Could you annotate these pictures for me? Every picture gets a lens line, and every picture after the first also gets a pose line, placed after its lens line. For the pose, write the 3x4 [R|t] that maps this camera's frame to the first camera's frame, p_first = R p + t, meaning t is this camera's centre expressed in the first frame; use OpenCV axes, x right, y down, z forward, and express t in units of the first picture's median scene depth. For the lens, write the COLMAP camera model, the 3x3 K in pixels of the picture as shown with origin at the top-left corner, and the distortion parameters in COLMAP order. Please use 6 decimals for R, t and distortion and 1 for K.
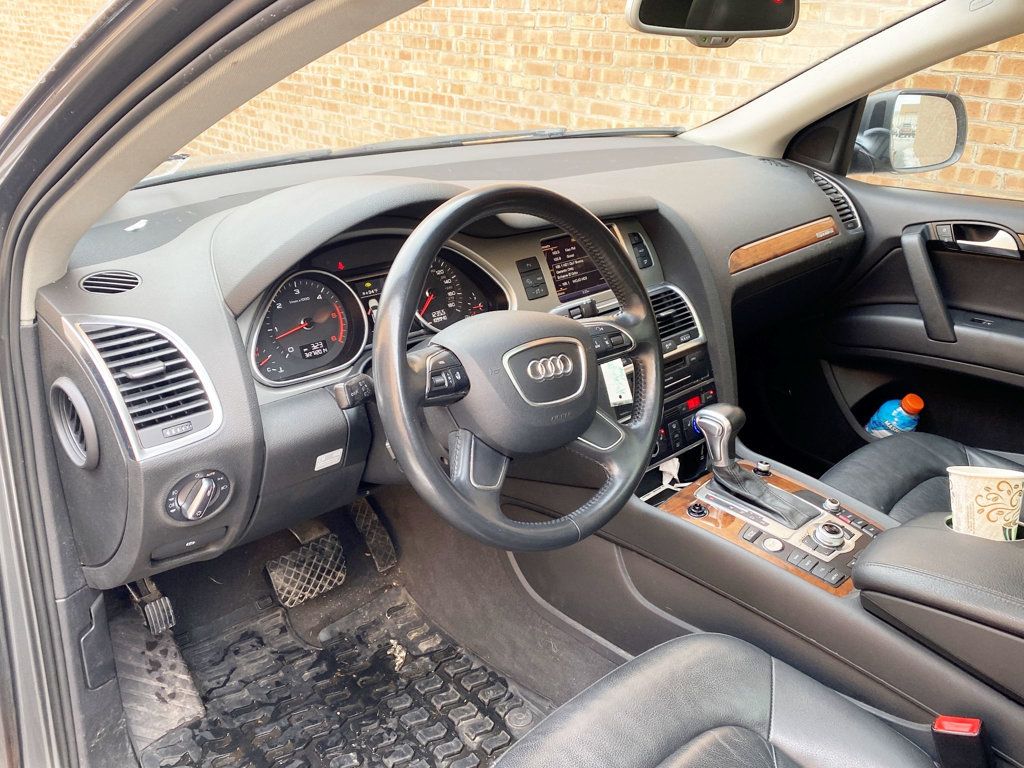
lens RADIAL K [[866.4, 0, 515.7], [0, 866.4, 388.3], [0, 0, 1]] dist [0.006976, -0.006482]
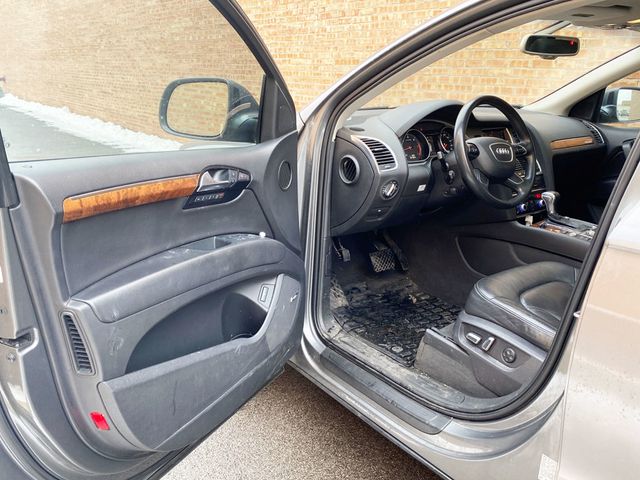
lens RADIAL K [[541.5, 0, 320.4], [0, 541.5, 238.8], [0, 0, 1]] dist [0.006976, -0.006482]
pose [[0.993692, 0.025187, -0.109282, -0.250727], [-0.038272, 0.992115, -0.119346, 0.351009], [0.105414, 0.122775, 0.986820, -0.629131]]
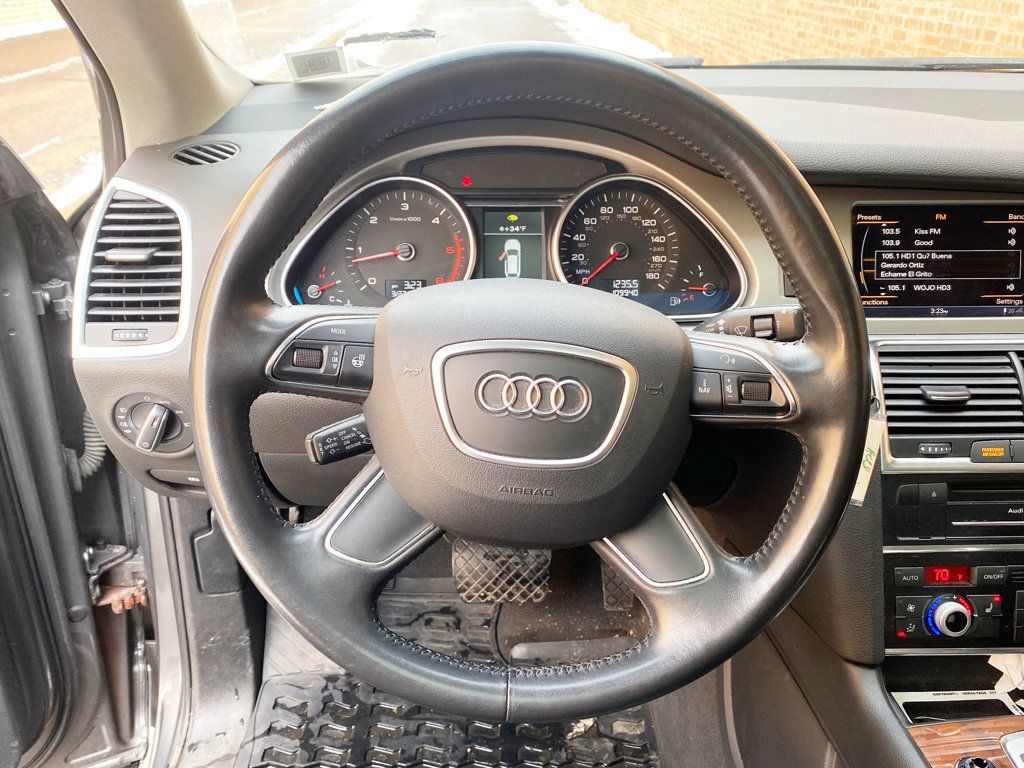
lens RADIAL K [[866.4, 0, 508.5], [0, 866.4, 375.3], [0, 0, 1]] dist [0.006976, -0.006482]
pose [[0.738077, 0.271255, -0.617789, 0.222487], [-0.258363, 0.959462, 0.112606, -0.058590], [0.623290, 0.076502, 0.778240, 0.364883]]
